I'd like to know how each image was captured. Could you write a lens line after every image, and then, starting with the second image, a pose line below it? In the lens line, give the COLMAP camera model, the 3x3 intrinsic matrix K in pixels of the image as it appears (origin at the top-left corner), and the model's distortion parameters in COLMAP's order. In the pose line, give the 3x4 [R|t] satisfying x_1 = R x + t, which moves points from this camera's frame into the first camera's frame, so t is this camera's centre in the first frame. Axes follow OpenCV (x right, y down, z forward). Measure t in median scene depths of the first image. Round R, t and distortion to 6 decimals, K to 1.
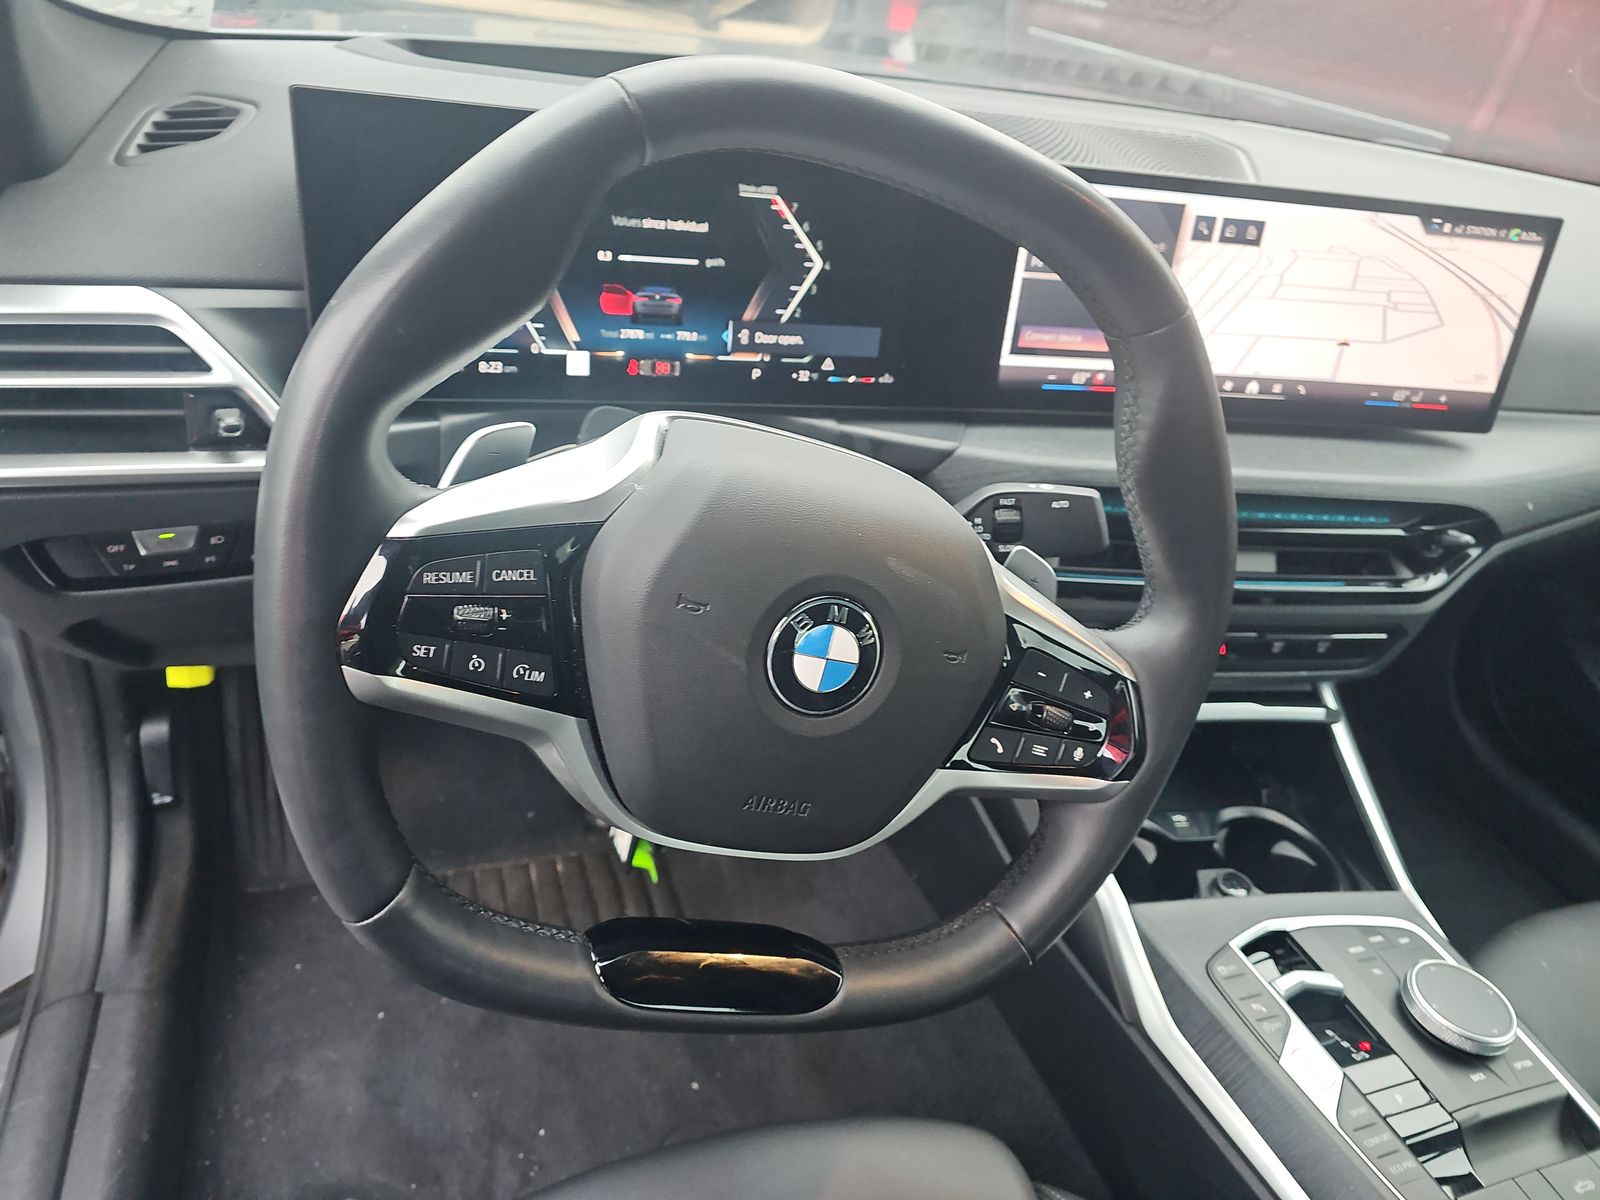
lens RADIAL K [[1083.1, 0, 800.0], [0, 1083.1, 600.0], [0, 0, 1]] dist [0.069780, -0.112714]
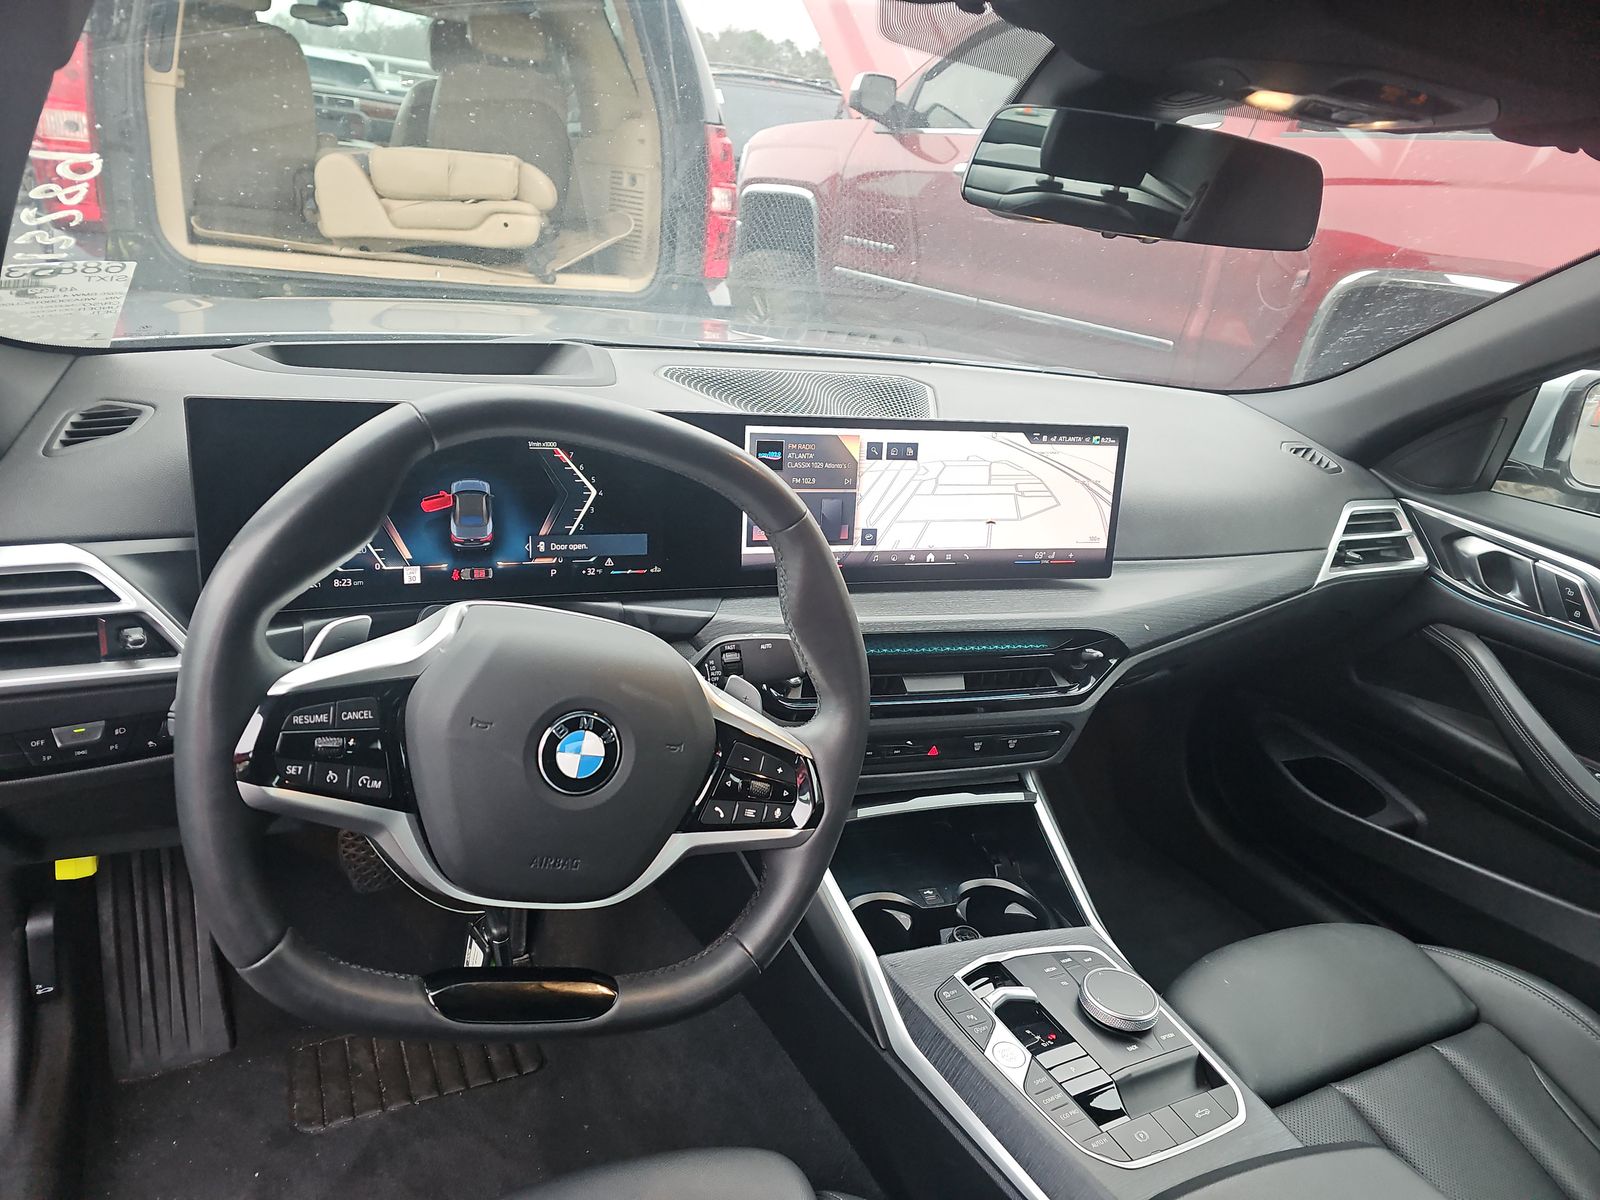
lens RADIAL K [[1059.8, 0, 824.7], [0, 1059.8, 601.5], [0, 0, 1]] dist [0.054664, -0.054913]
pose [[0.987205, -0.076968, 0.139652, 0.111042], [0.099770, 0.981331, -0.164422, 0.080860], [-0.124390, 0.176251, 0.976454, -0.337795]]
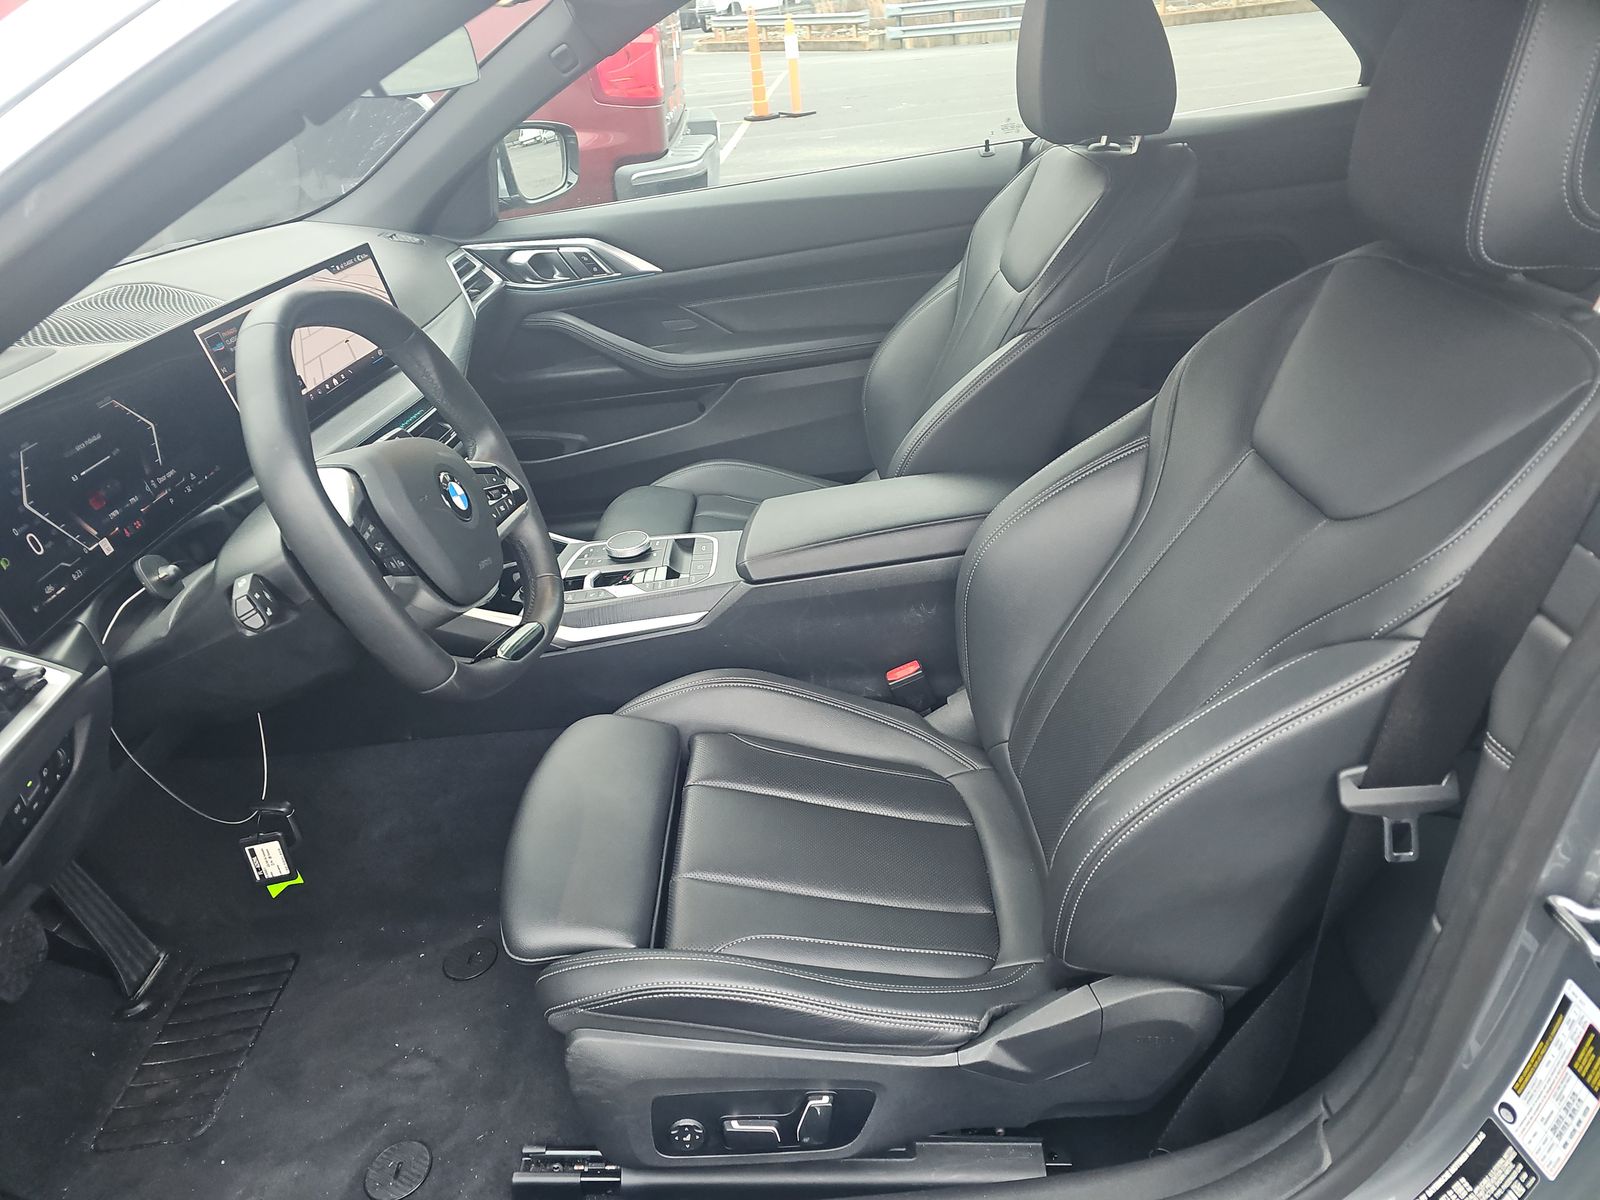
lens RADIAL K [[1059.8, 0, 824.7], [0, 1059.8, 601.5], [0, 0, 1]] dist [0.054664, -0.054913]
pose [[0.265753, -0.604649, 0.750849, -1.105160], [0.621467, 0.702870, 0.346052, -0.061040], [-0.736990, 0.374664, 0.562560, -0.539939]]
